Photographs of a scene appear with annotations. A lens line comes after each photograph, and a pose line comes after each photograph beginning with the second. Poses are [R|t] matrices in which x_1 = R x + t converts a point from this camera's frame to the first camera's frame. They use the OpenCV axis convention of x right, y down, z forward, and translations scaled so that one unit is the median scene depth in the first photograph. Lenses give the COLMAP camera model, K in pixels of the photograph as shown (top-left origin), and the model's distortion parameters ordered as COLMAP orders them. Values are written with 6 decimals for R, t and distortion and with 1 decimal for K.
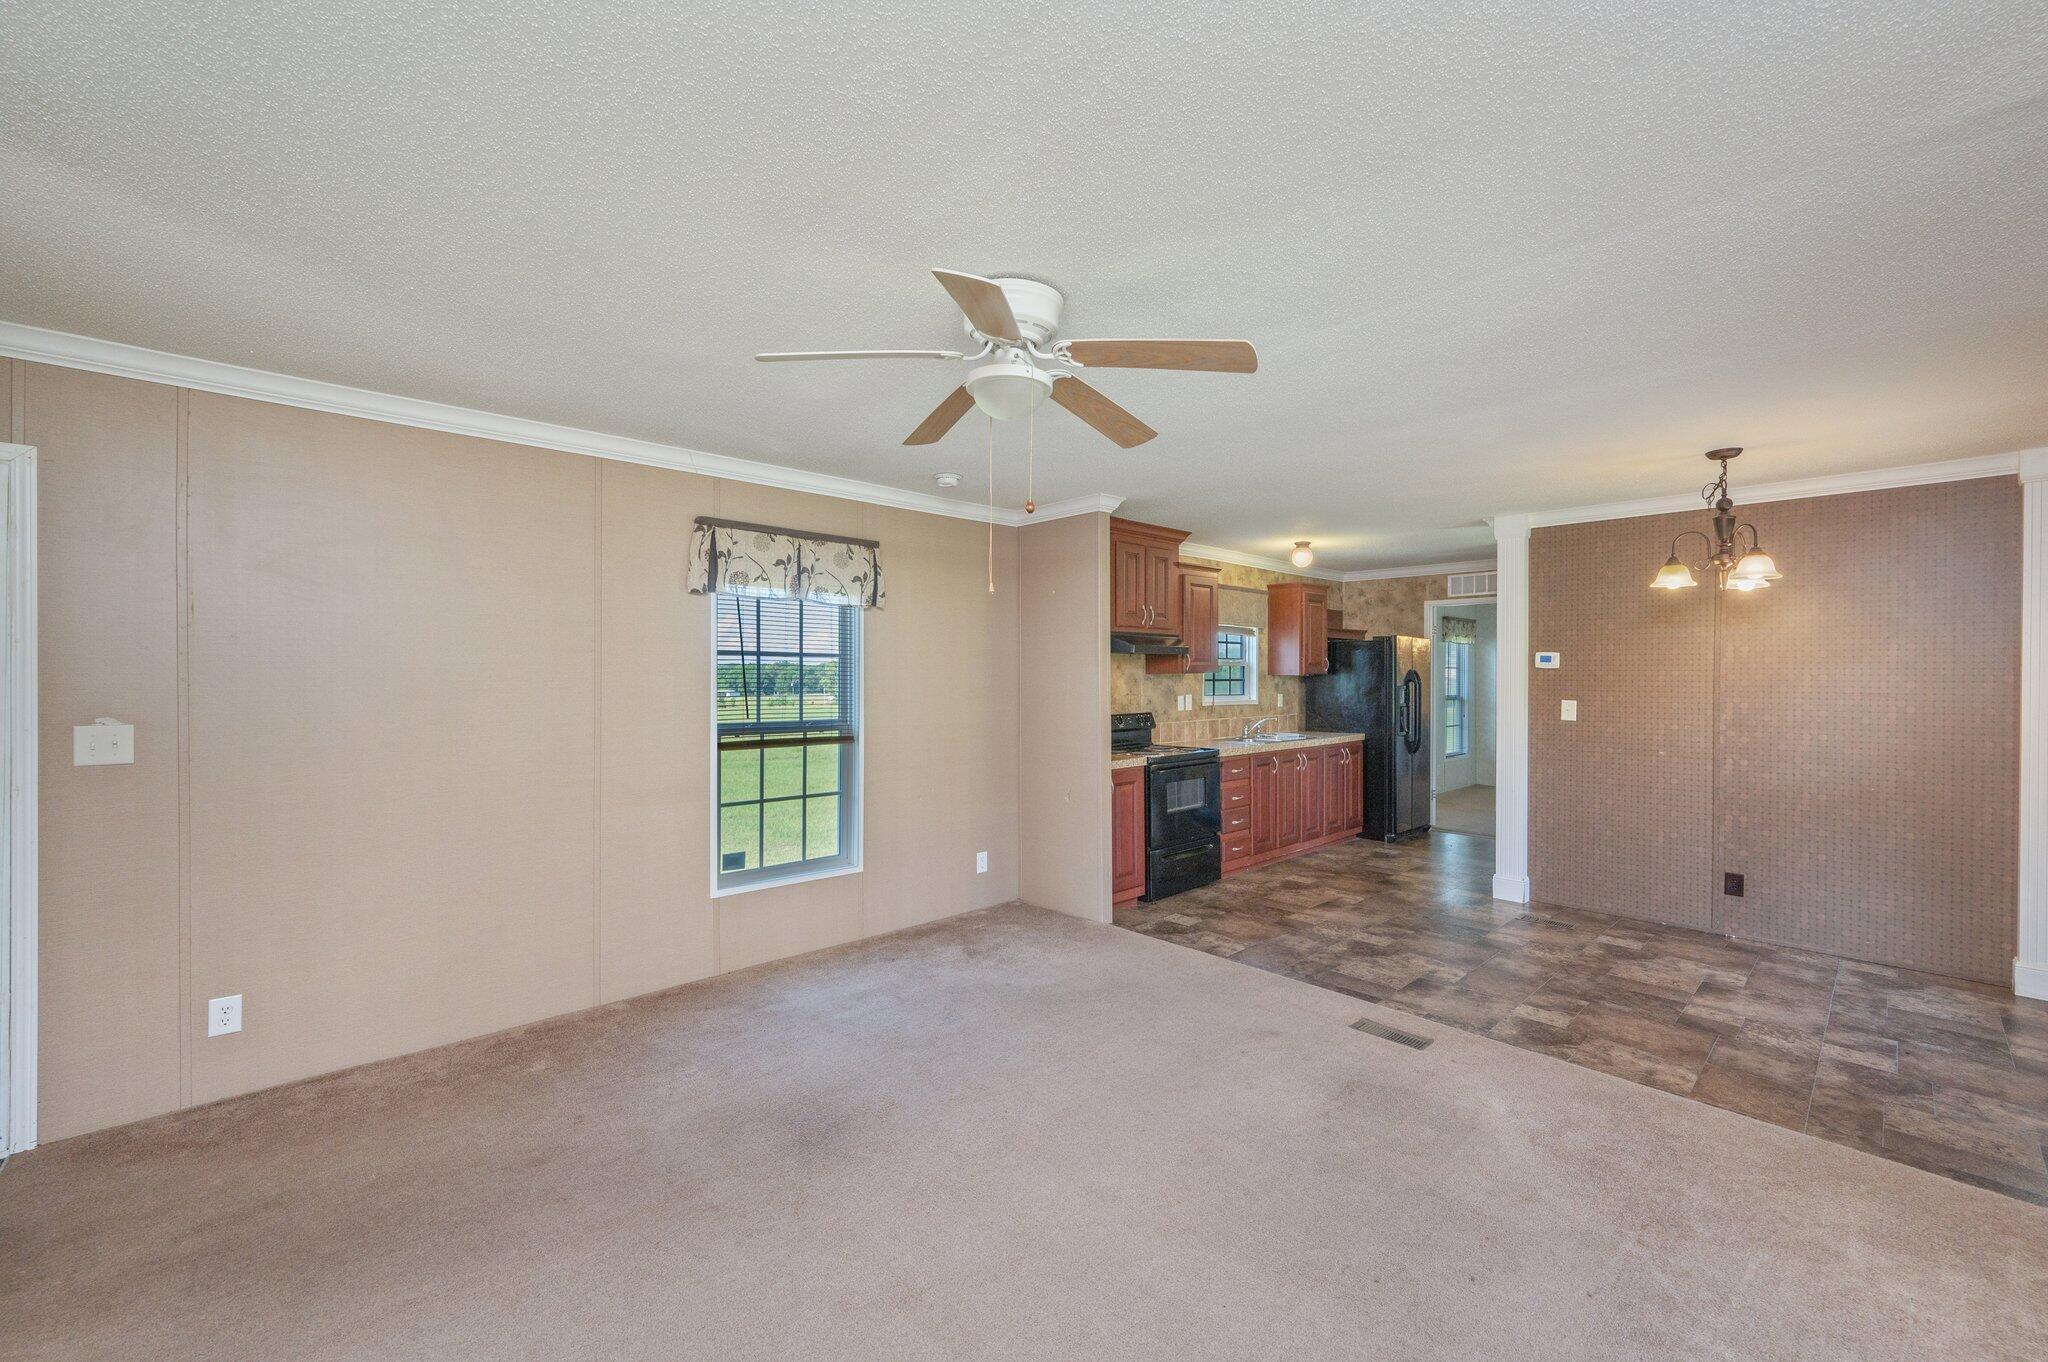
lens RADIAL K [[815.4, 0, 1025.7], [0, 815.4, 677.3], [0, 0, 1]] dist [-0.002642, 0.000803]
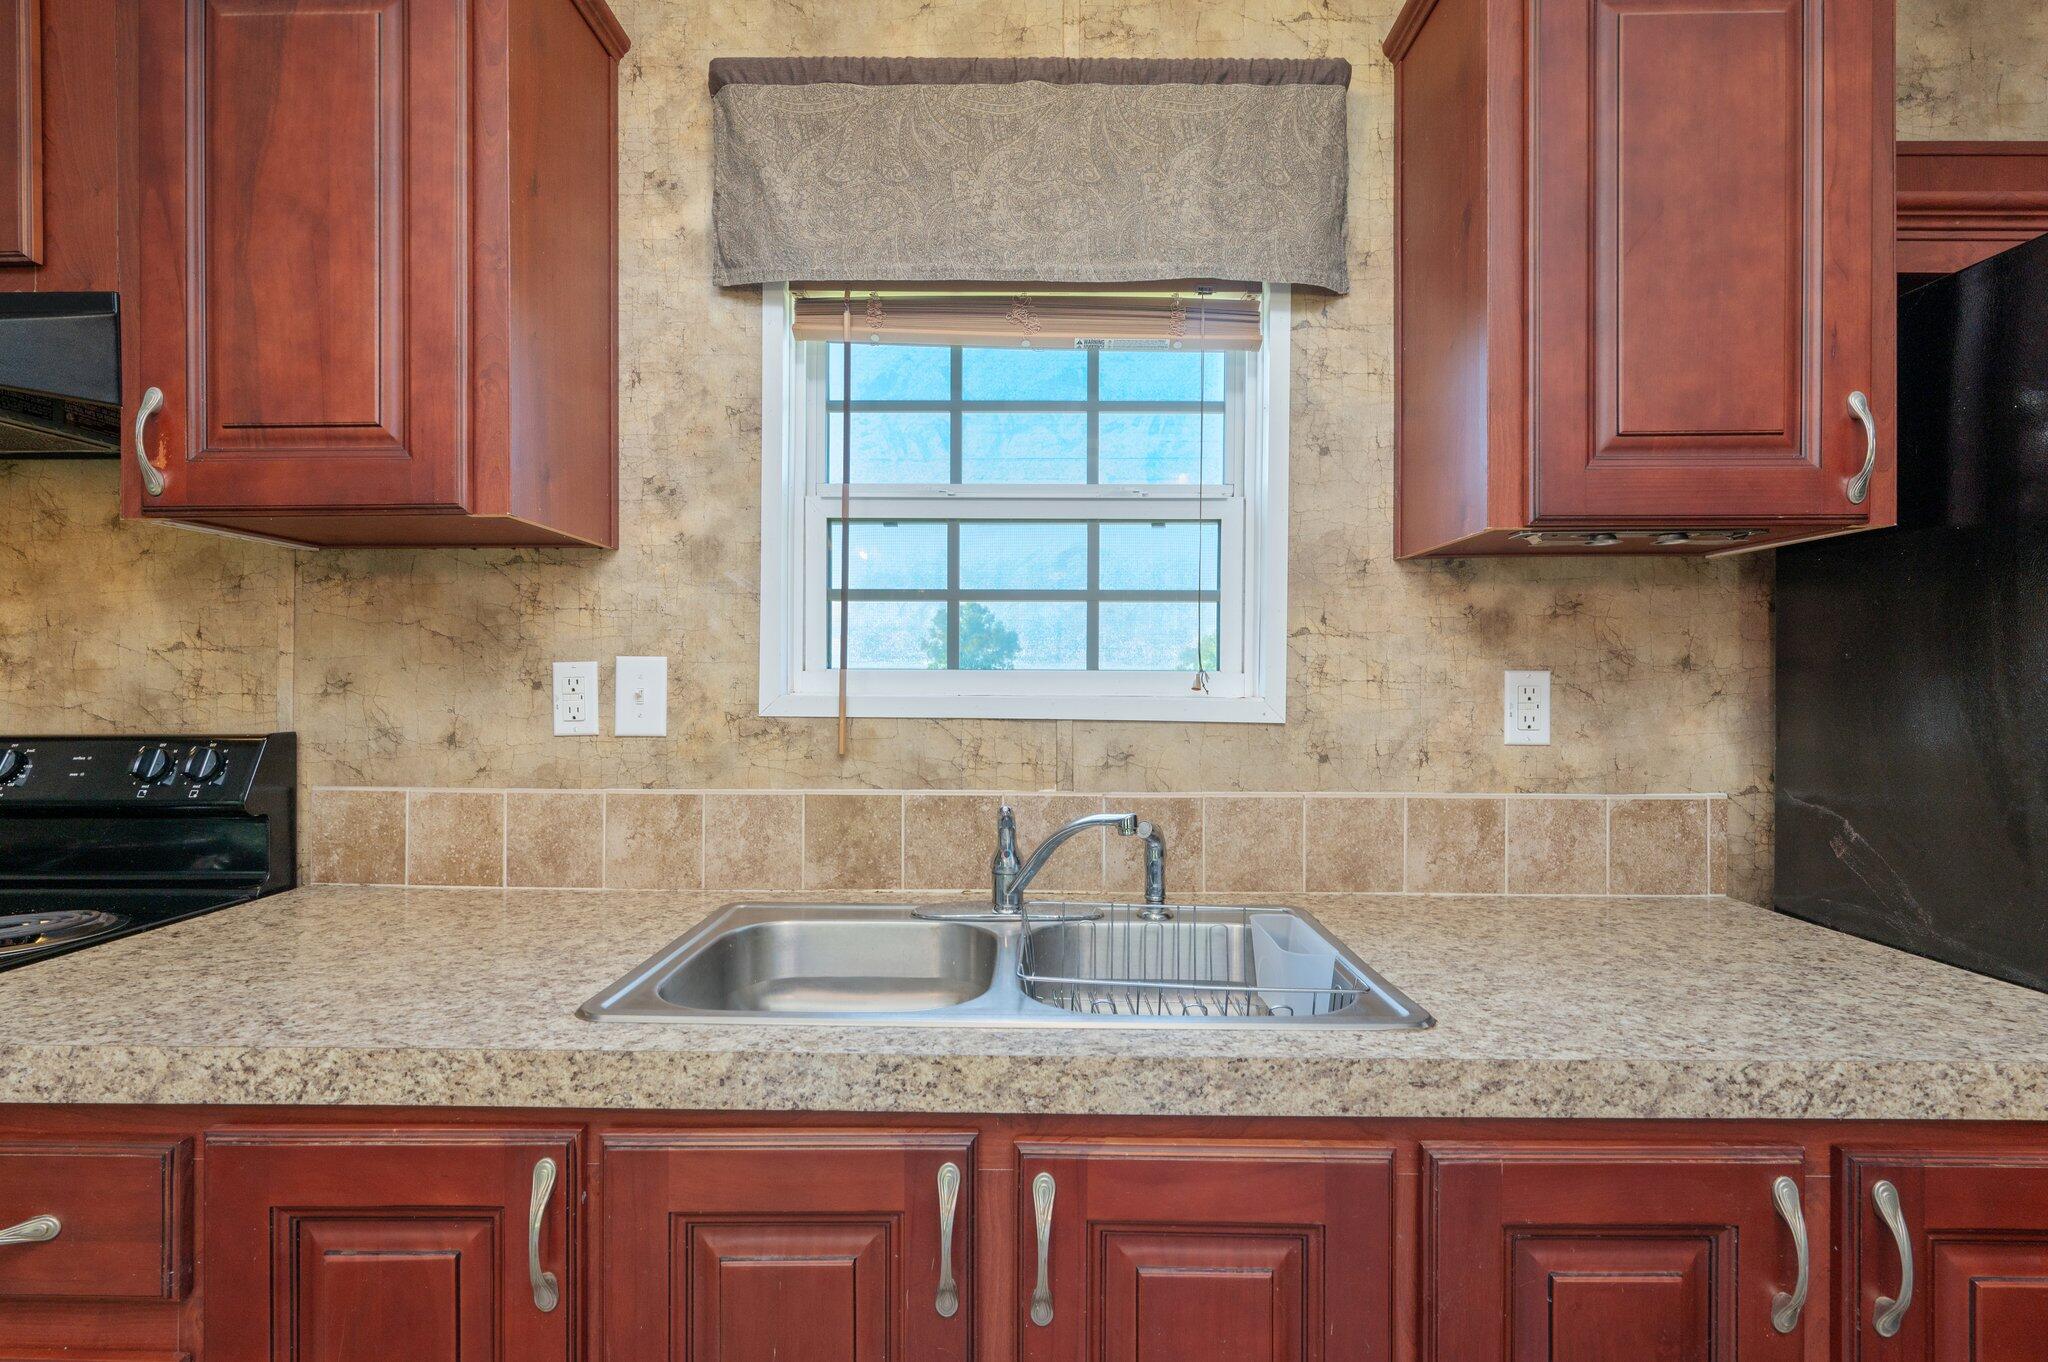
lens RADIAL K [[937.3, 0, 1032.6], [0, 937.3, 680.6], [0, 0, 1]] dist [0.000626, 0.000178]
pose [[0.726690, 0.005355, -0.686944, 0.539325], [-0.007172, 0.999974, 0.000209, 0.033594], [0.686928, 0.004775, 0.726710, 1.140512]]
